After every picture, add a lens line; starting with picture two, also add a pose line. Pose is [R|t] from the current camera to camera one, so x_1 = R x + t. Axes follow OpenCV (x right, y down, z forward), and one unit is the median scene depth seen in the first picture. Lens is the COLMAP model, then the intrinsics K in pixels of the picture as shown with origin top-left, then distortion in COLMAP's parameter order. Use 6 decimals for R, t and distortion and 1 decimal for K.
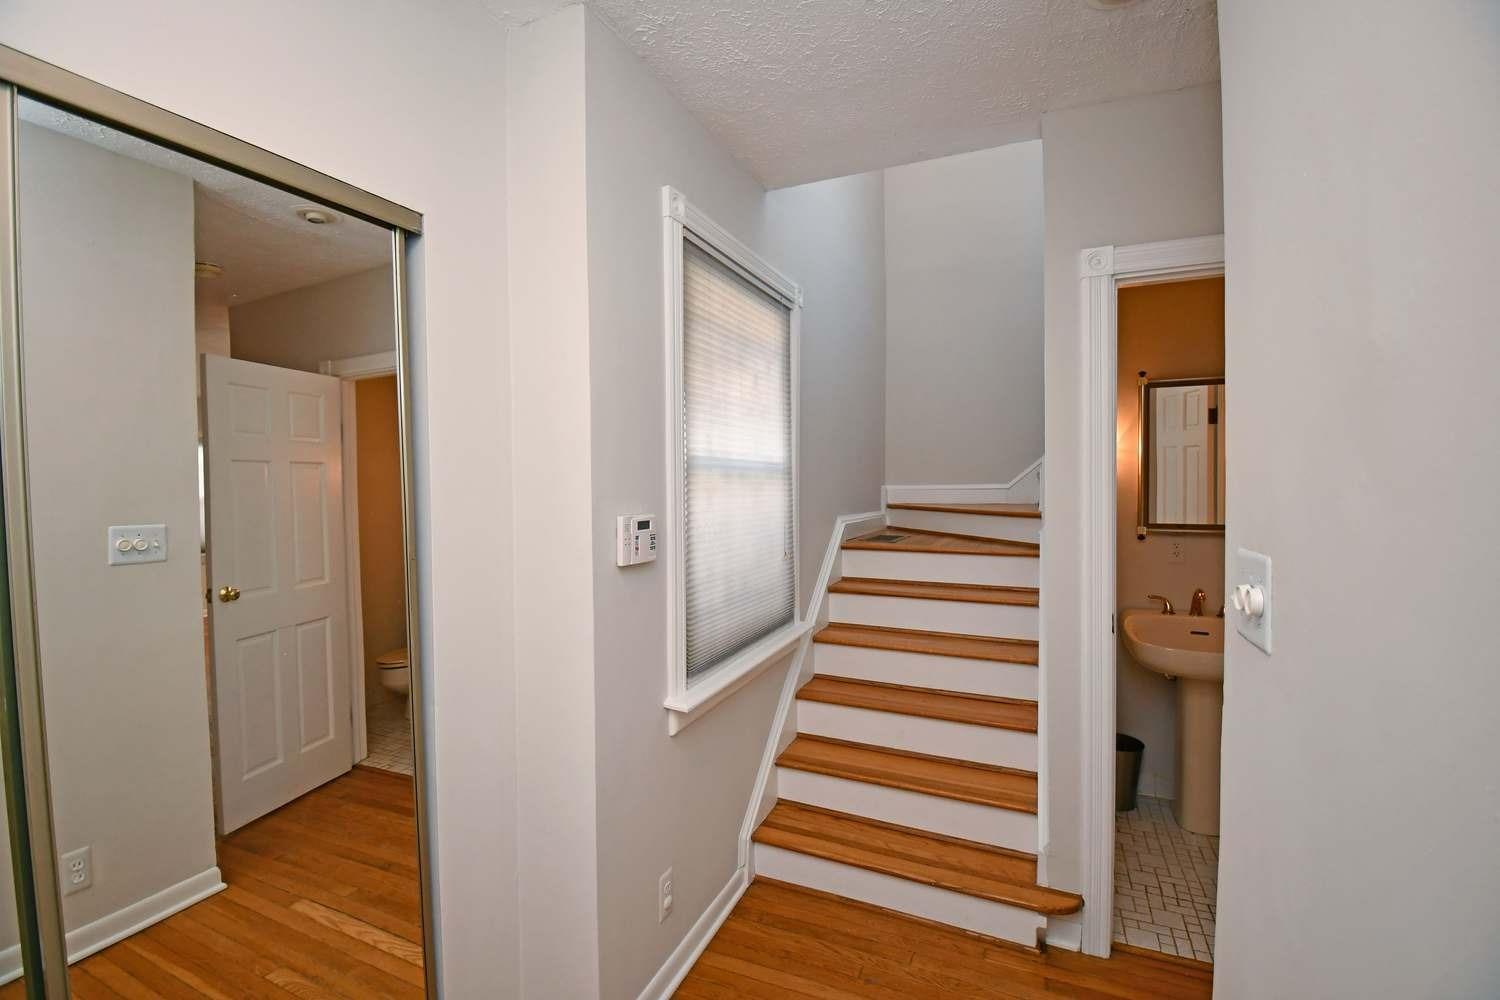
lens RADIAL K [[667.3, 0, 745.6], [0, 667.3, 501.5], [0, 0, 1]] dist [-0.004265, -0.010361]
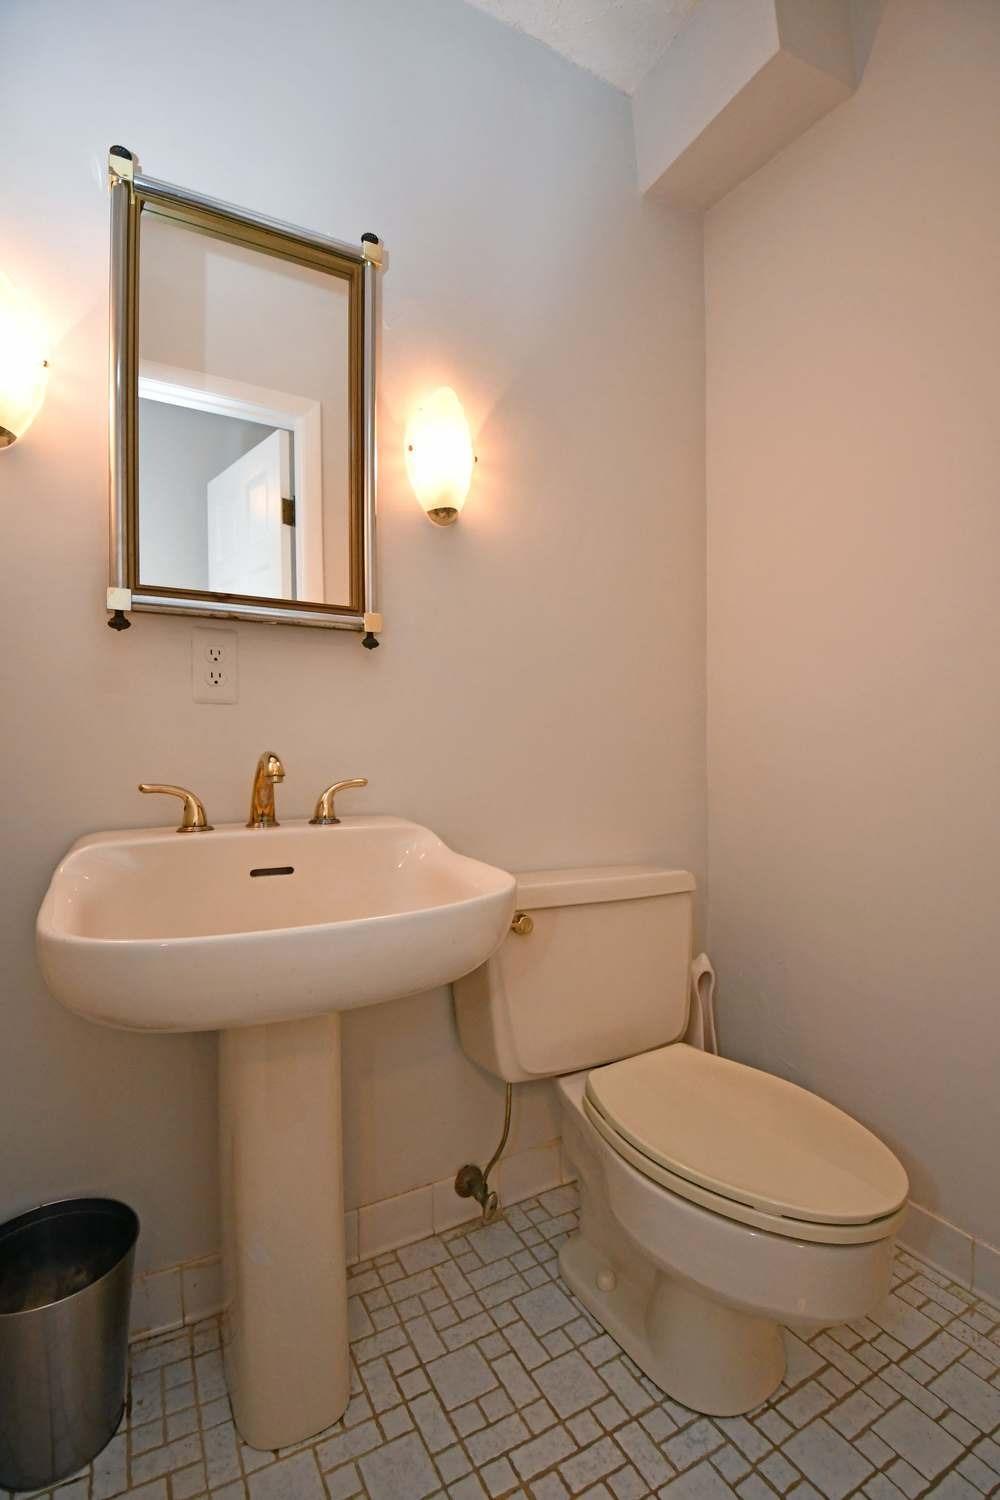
lens RADIAL K [[667.3, 0, 498.2], [0, 667.3, 754.7], [0, 0, 1]] dist [-0.004265, -0.010361]
pose [[0.608964, -0.001810, 0.793196, 0.447158], [0.031611, 0.999258, -0.021988, 0.140208], [-0.792568, 0.038464, 0.608569, 0.644571]]
